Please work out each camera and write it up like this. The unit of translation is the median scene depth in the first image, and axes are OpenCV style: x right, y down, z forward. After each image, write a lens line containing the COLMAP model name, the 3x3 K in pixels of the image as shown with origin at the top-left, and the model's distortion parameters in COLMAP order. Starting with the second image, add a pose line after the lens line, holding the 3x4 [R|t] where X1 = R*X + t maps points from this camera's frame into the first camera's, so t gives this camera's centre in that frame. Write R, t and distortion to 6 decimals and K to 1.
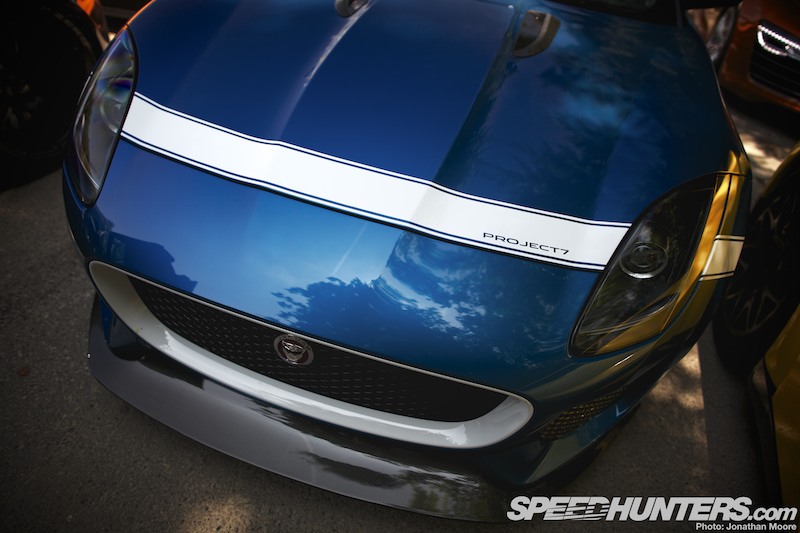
lens RADIAL K [[551.0, 0, 398.5], [0, 551.0, 267.0], [0, 0, 1]] dist [-0.012207, -0.001486]
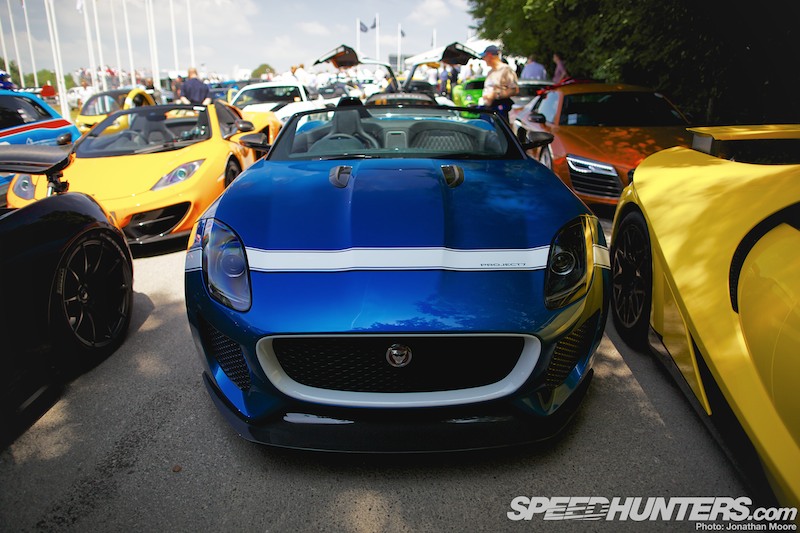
lens RADIAL K [[551.0, 0, 400.4], [0, 551.0, 265.7], [0, 0, 1]] dist [-0.012207, -0.001486]
pose [[0.947996, -0.225064, 0.225056, -0.317980], [0.286091, 0.912423, -0.292638, 0.250052], [-0.139484, 0.341806, 0.929362, -0.410684]]
